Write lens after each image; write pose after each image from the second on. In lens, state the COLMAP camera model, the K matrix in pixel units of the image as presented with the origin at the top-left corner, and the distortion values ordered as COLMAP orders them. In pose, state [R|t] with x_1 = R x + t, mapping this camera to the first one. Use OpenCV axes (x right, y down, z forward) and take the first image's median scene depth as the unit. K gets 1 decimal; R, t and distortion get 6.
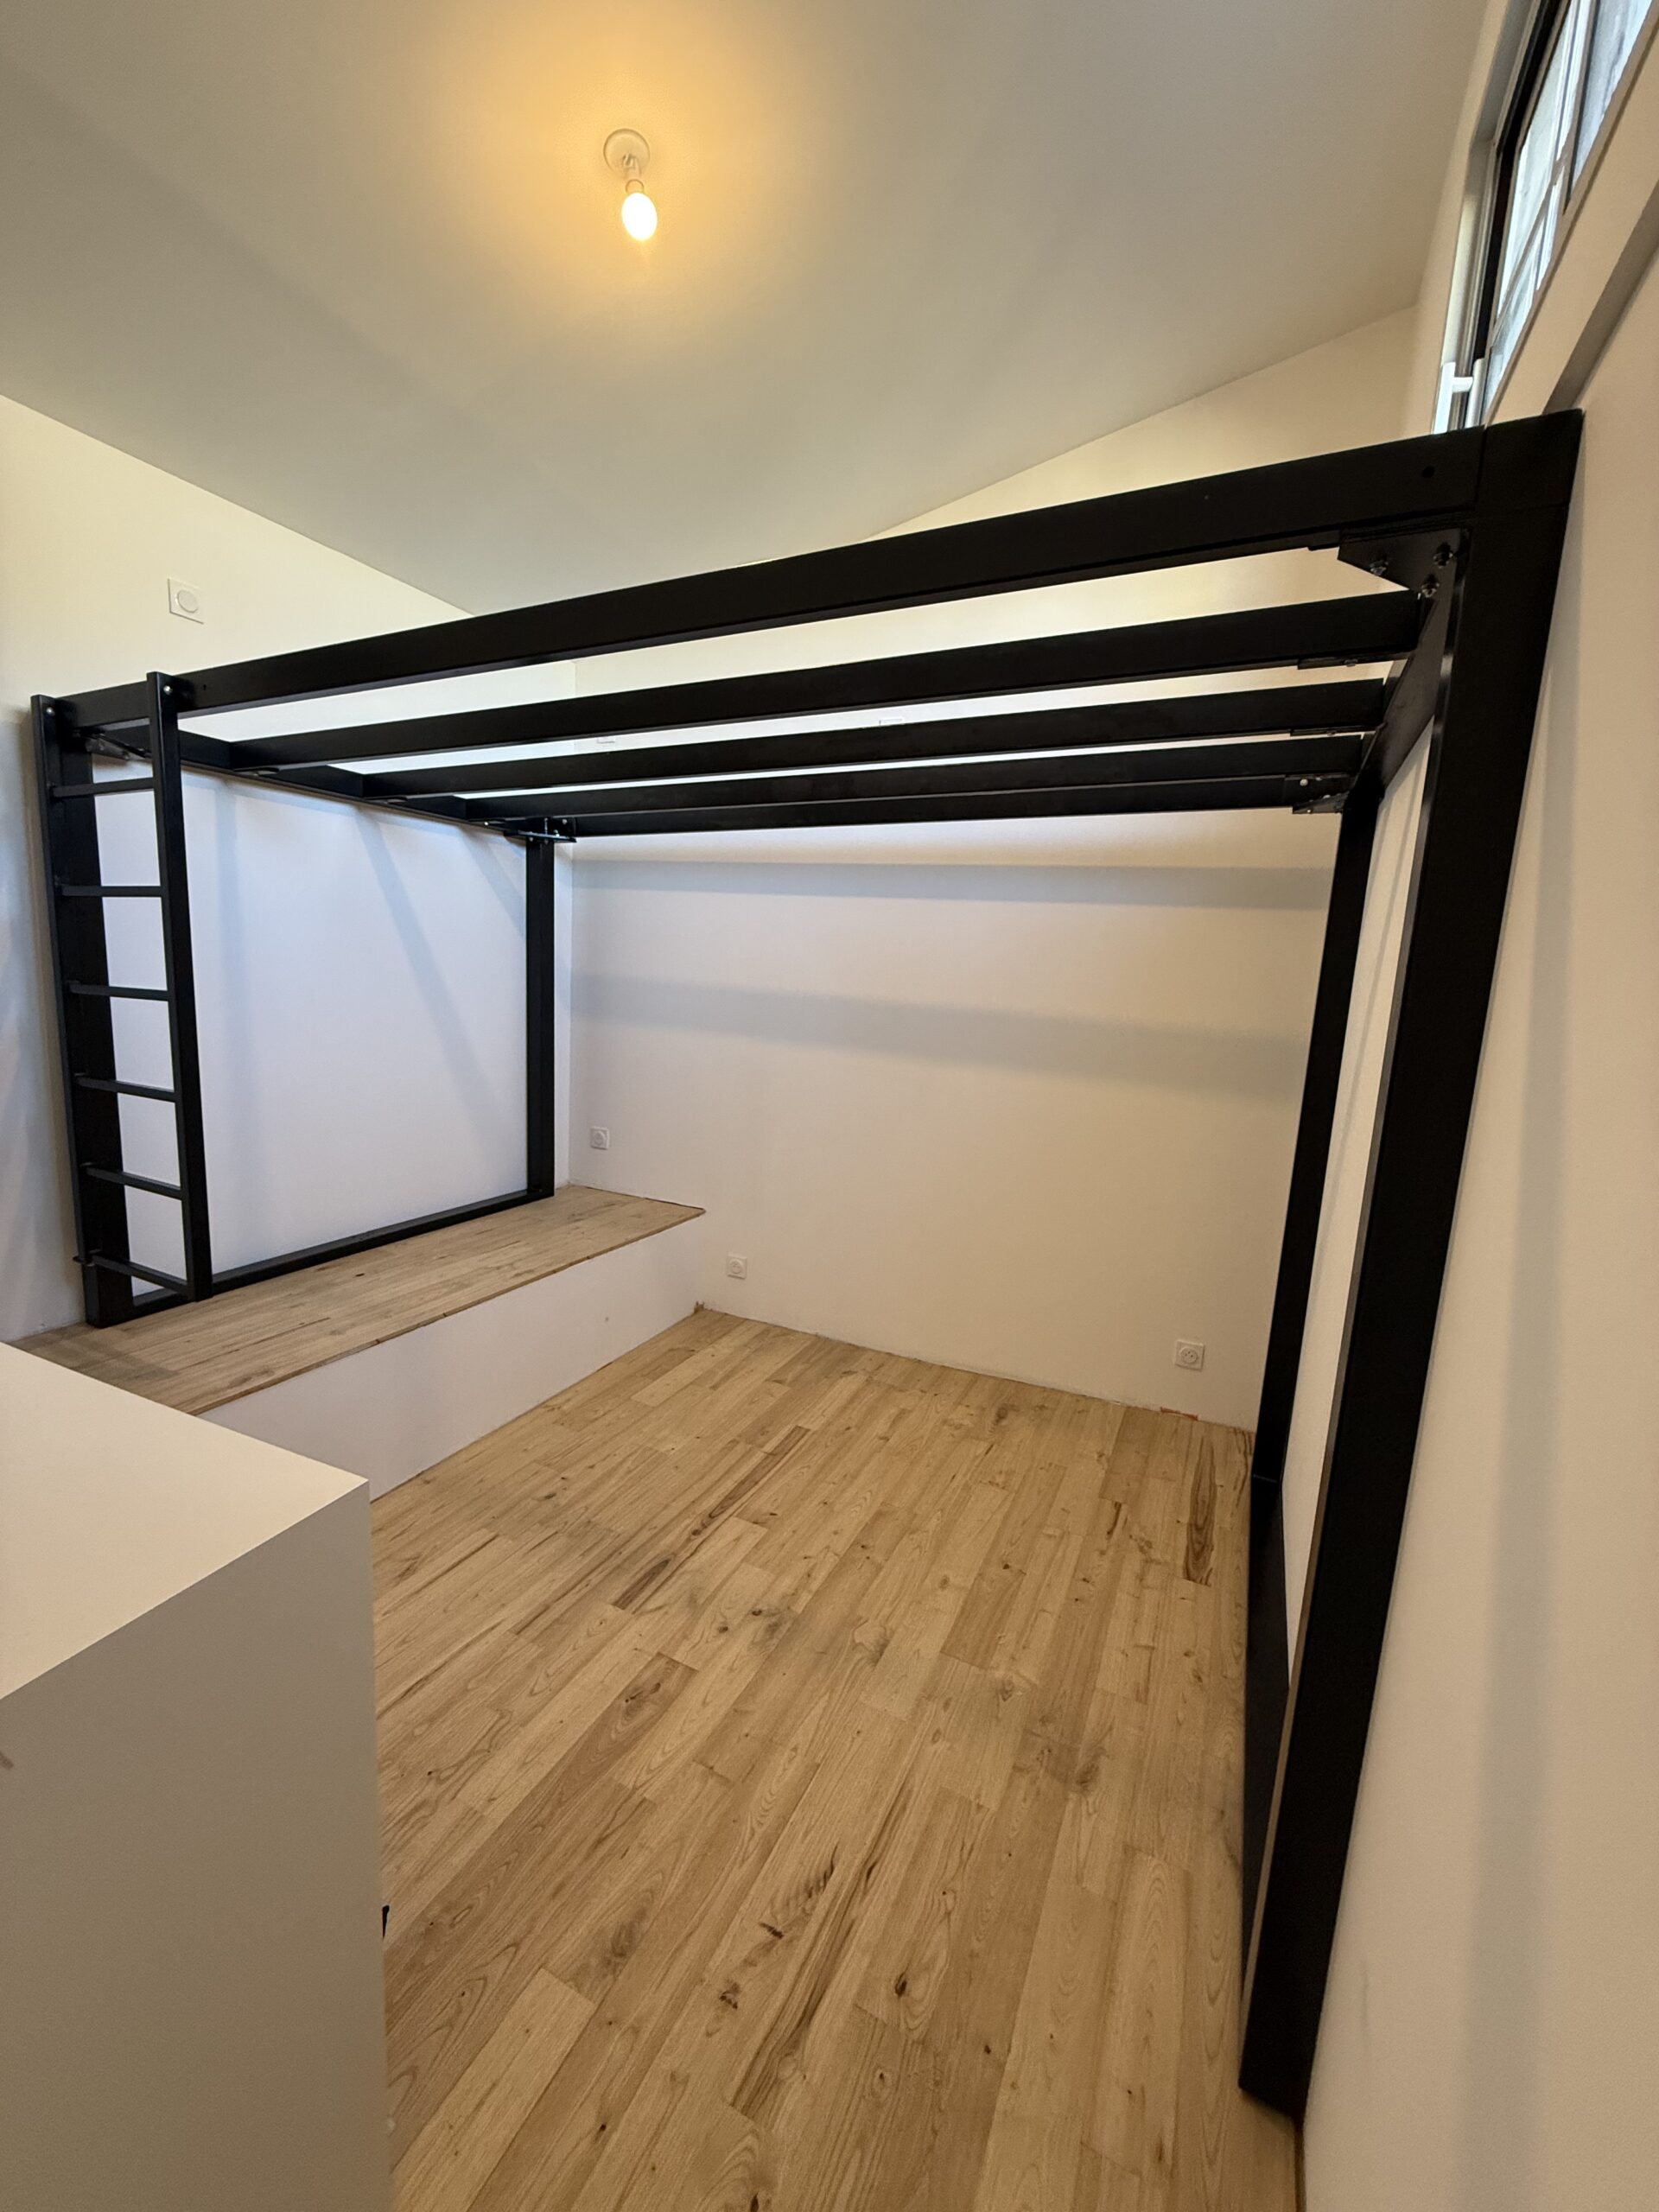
lens RADIAL K [[877.5, 0, 825.4], [0, 877.5, 1094.5], [0, 0, 1]] dist [0.003312, 0.000440]
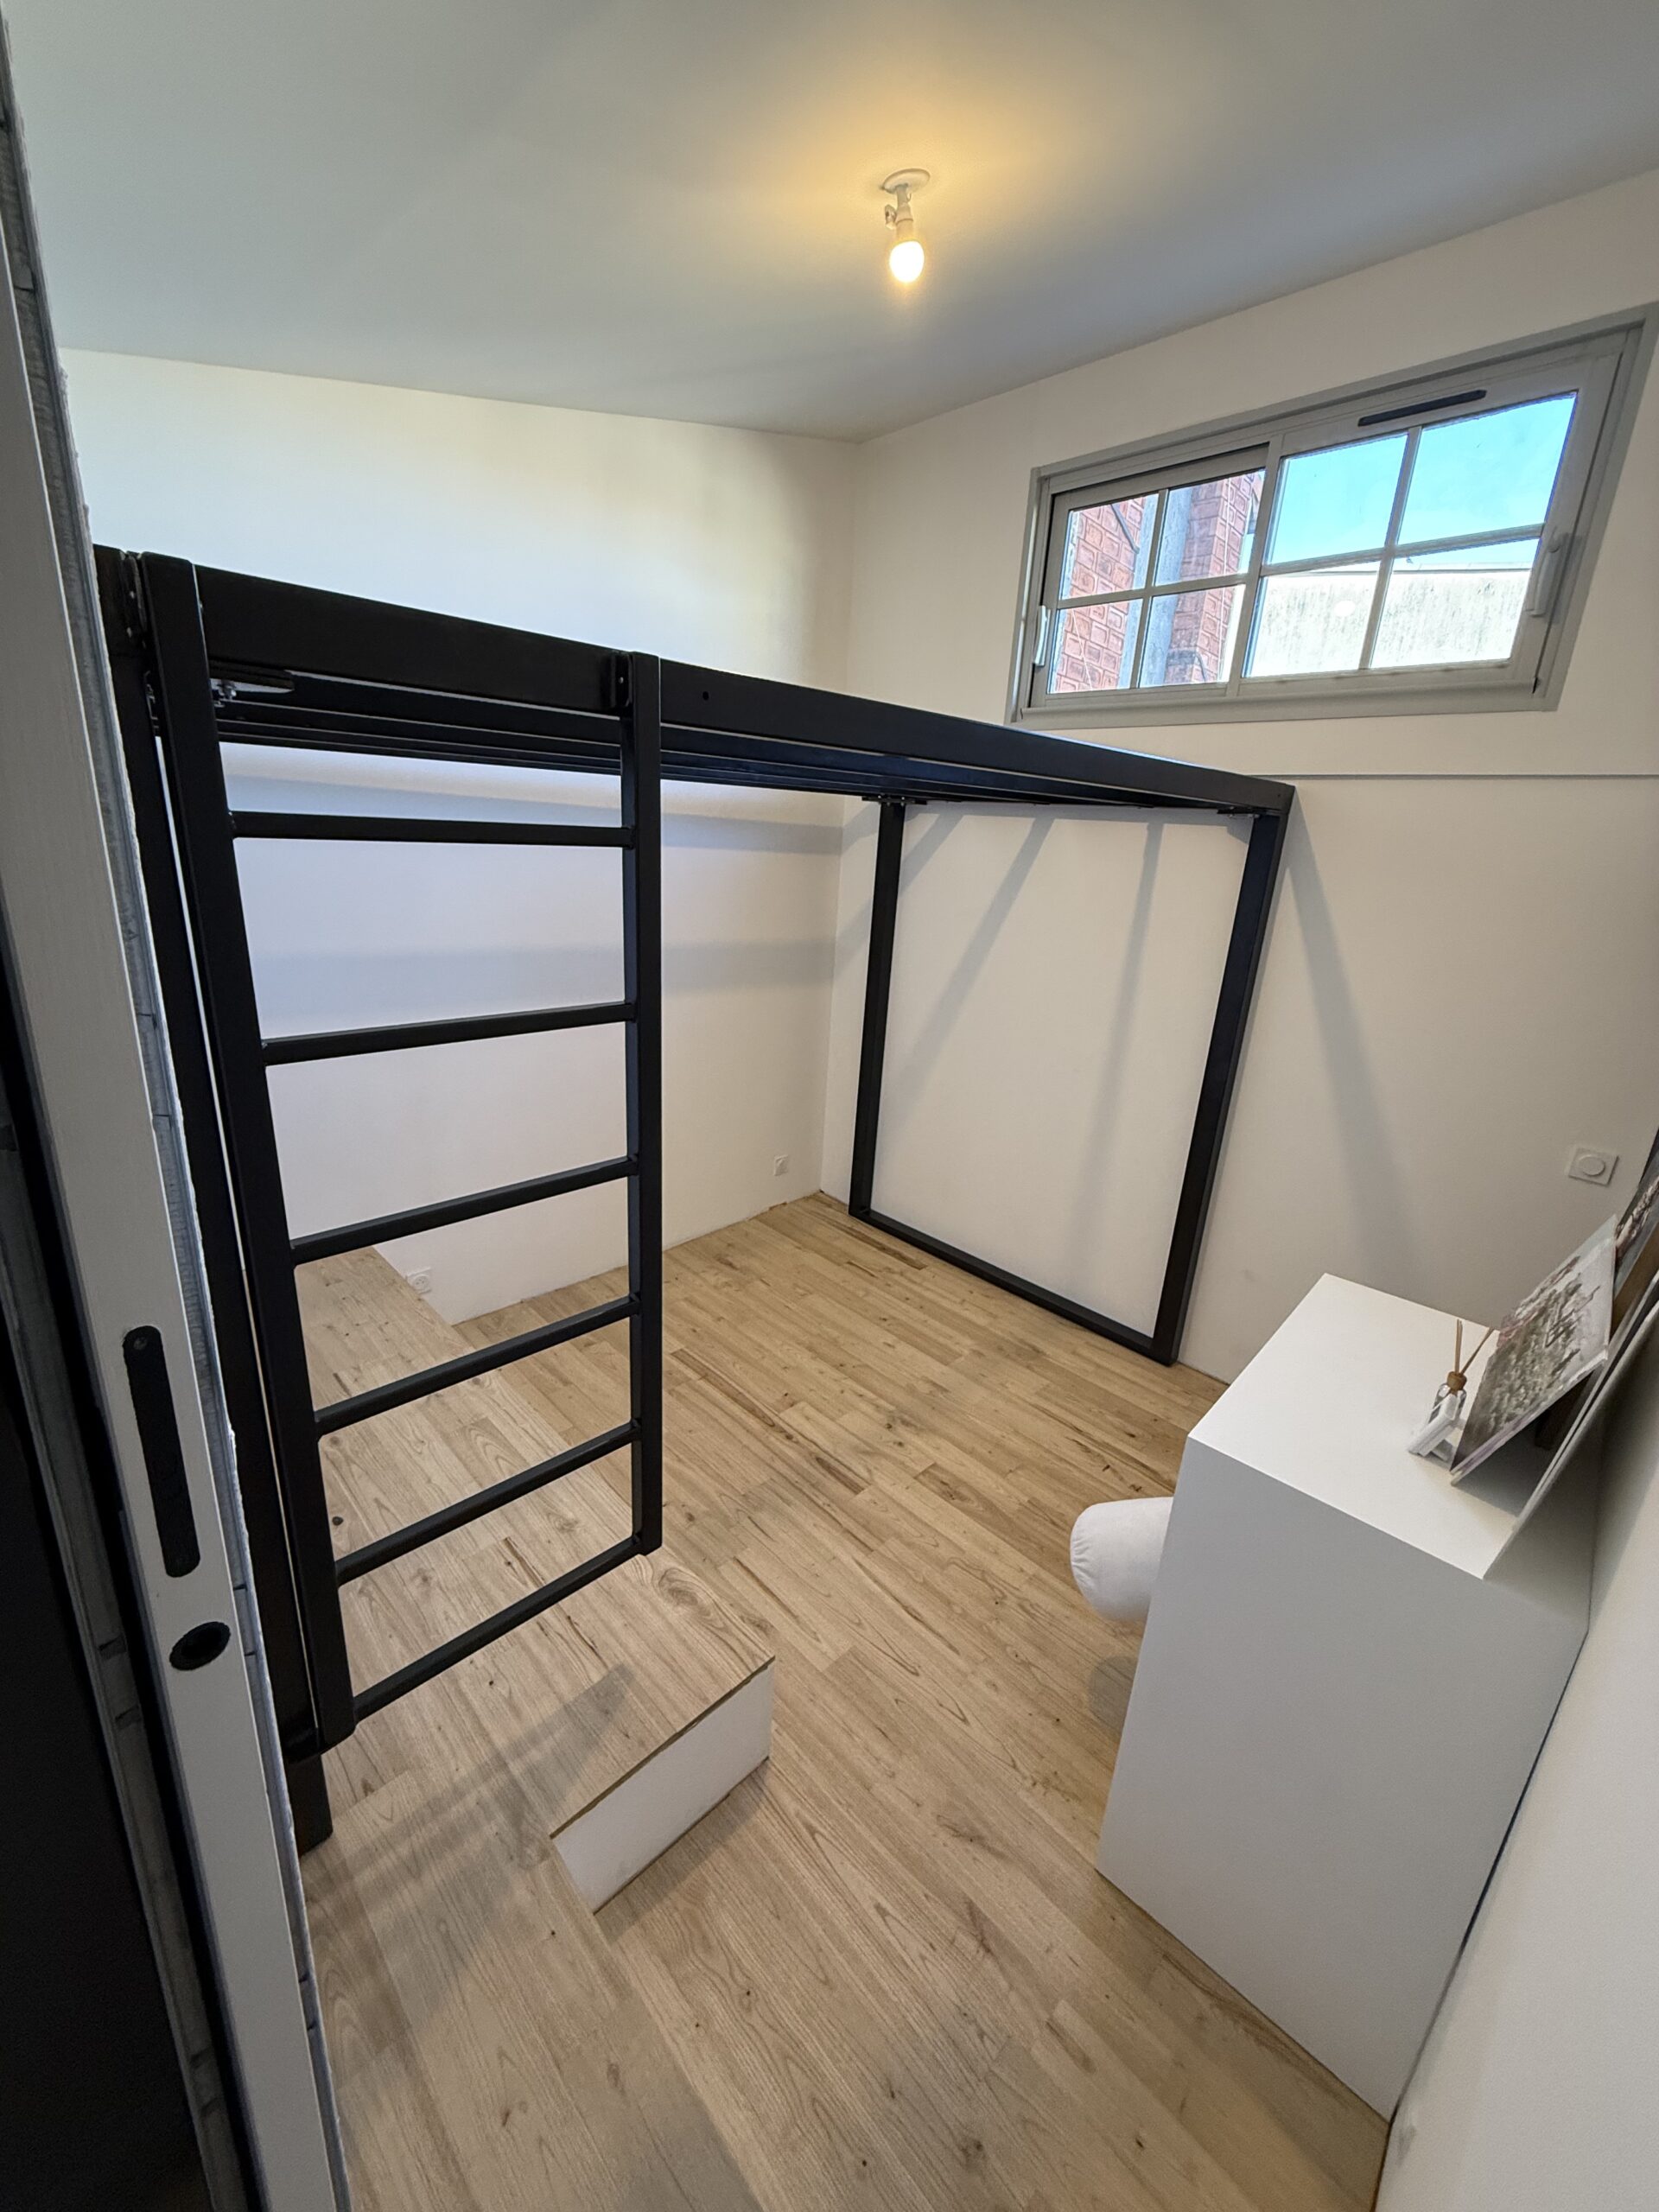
lens RADIAL K [[877.5, 0, 827.7], [0, 877.5, 1103.0], [0, 0, 1]] dist [0.003312, 0.000440]
pose [[0.333622, -0.303889, 0.892383, -1.094812], [0.092683, 0.952605, 0.289747, -0.286878], [-0.938140, -0.013958, 0.345976, 0.559915]]
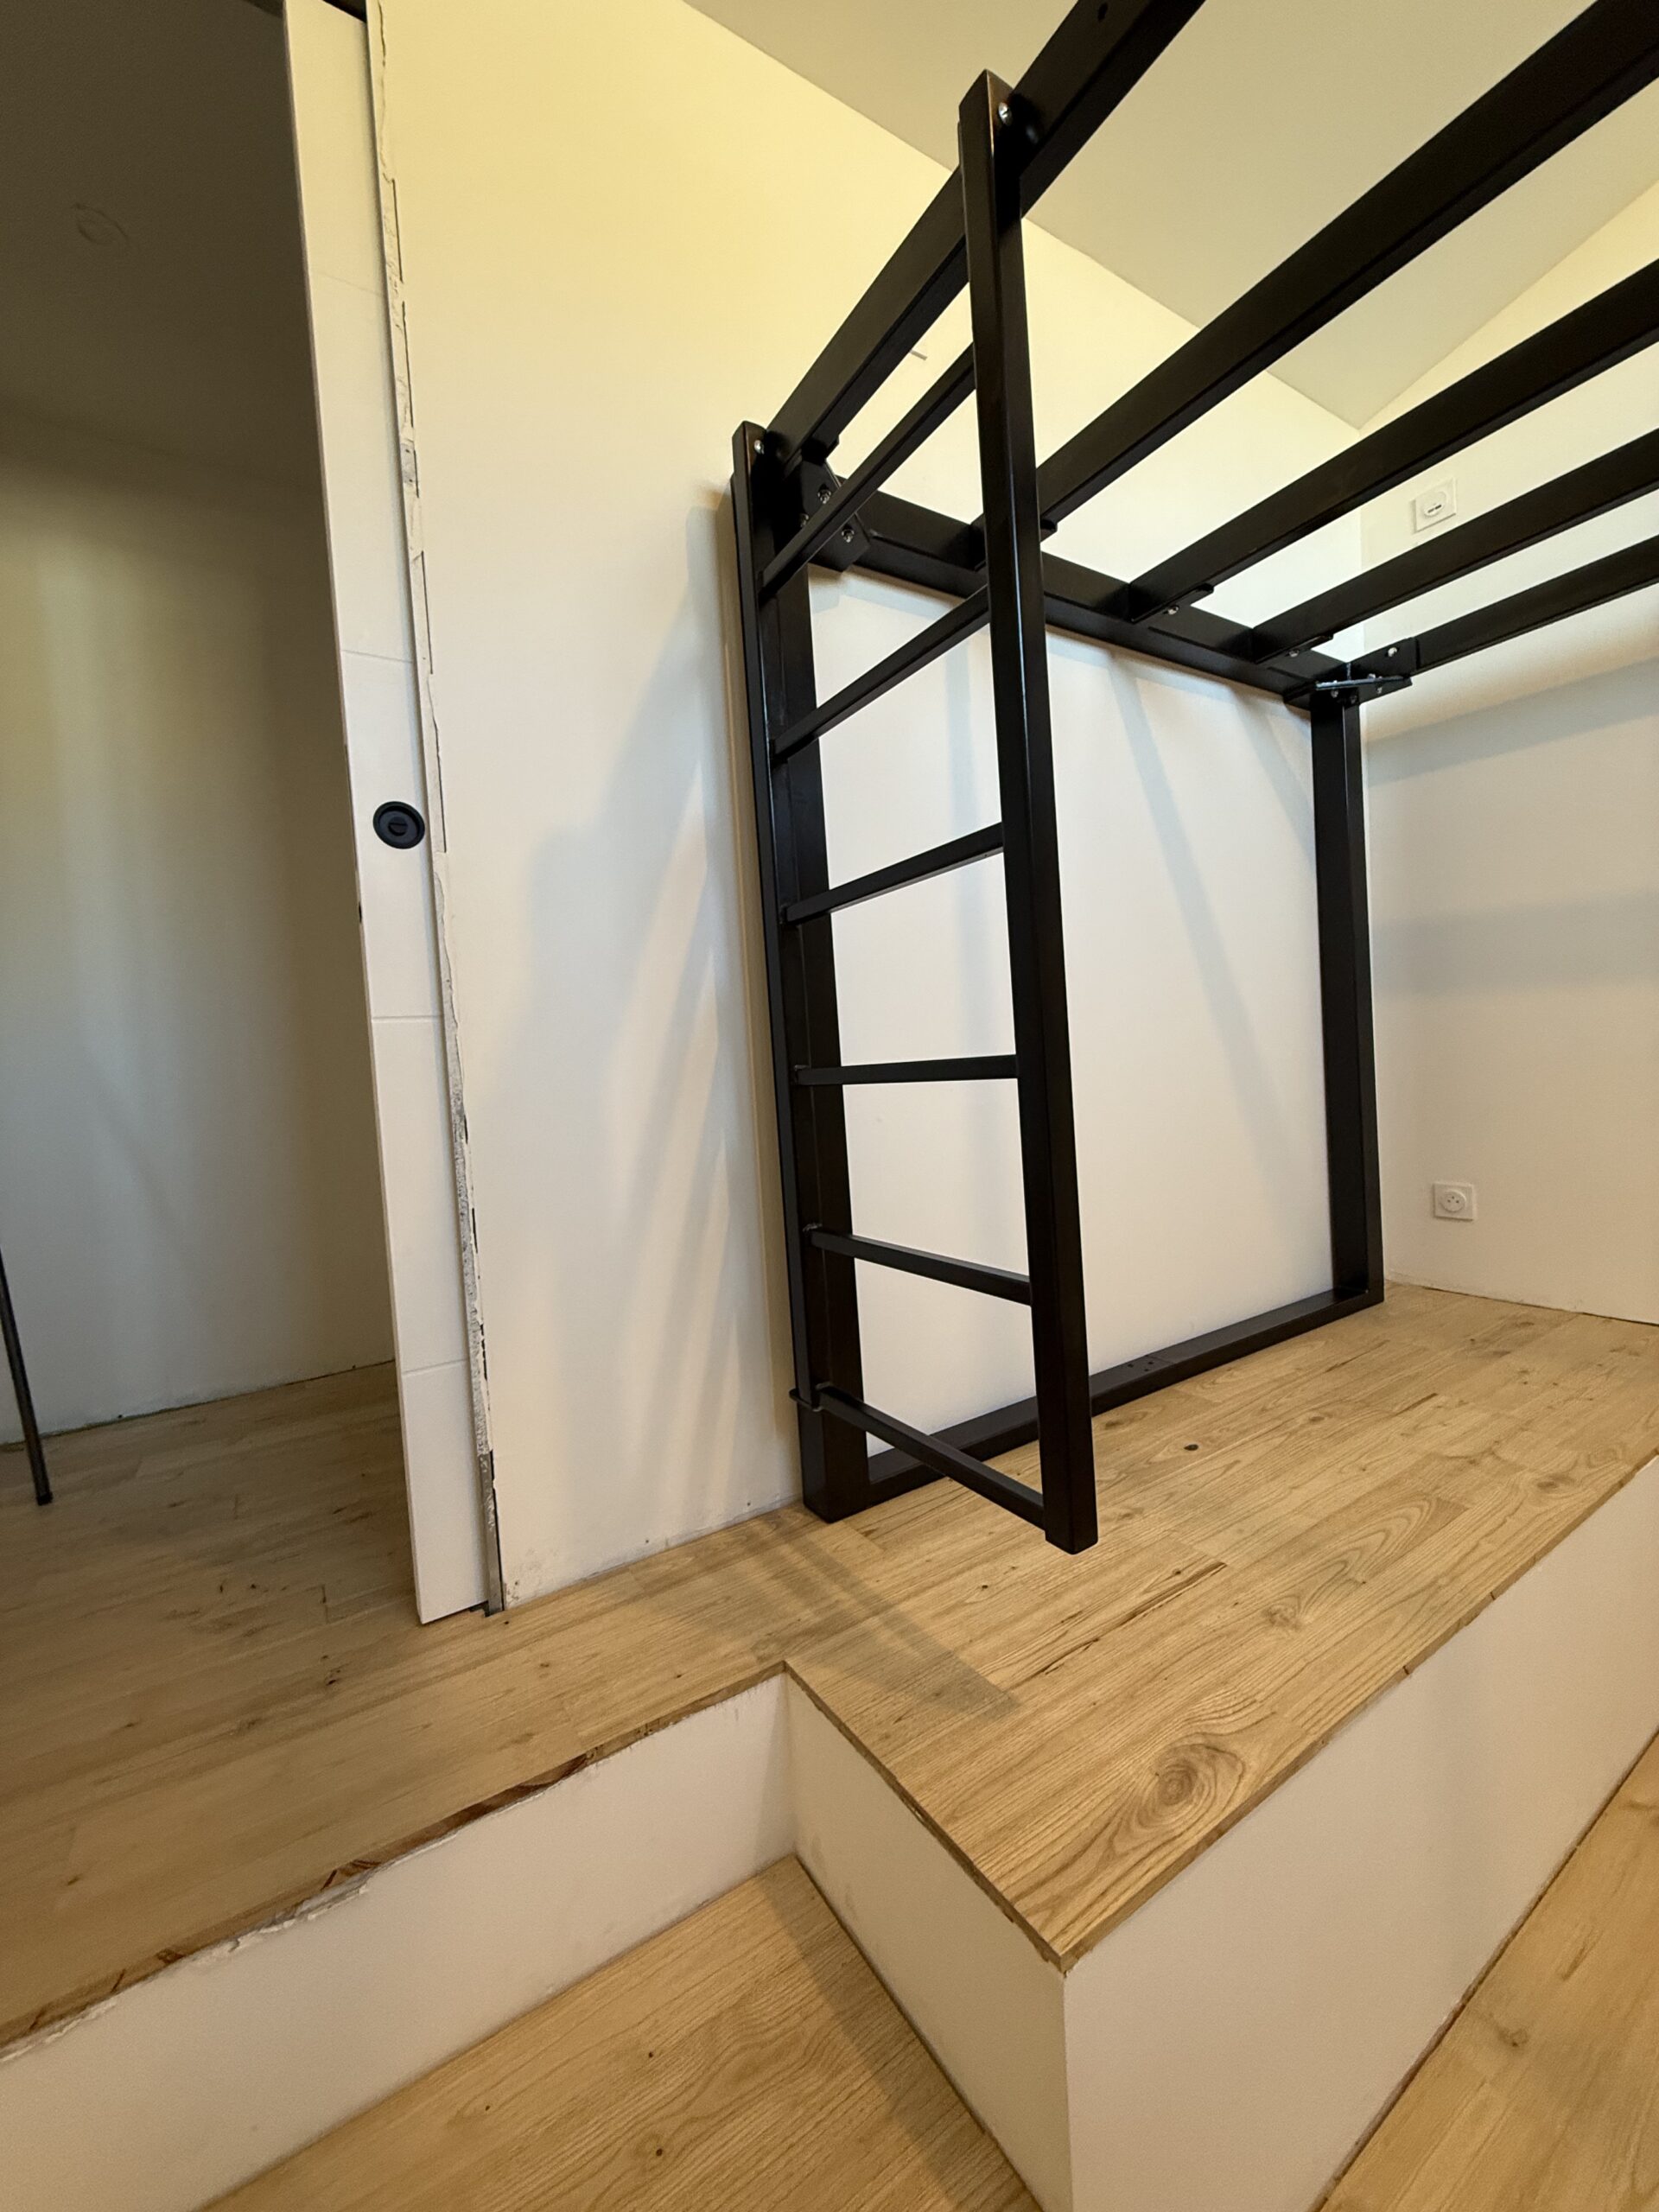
lens RADIAL K [[877.5, 0, 833.5], [0, 877.5, 1095.8], [0, 0, 1]] dist [0.003312, 0.000440]
pose [[0.853884, -0.080248, -0.514239, -0.523920], [0.027988, 0.993692, -0.108594, 0.055621], [0.519710, 0.078335, 0.850744, 0.514852]]
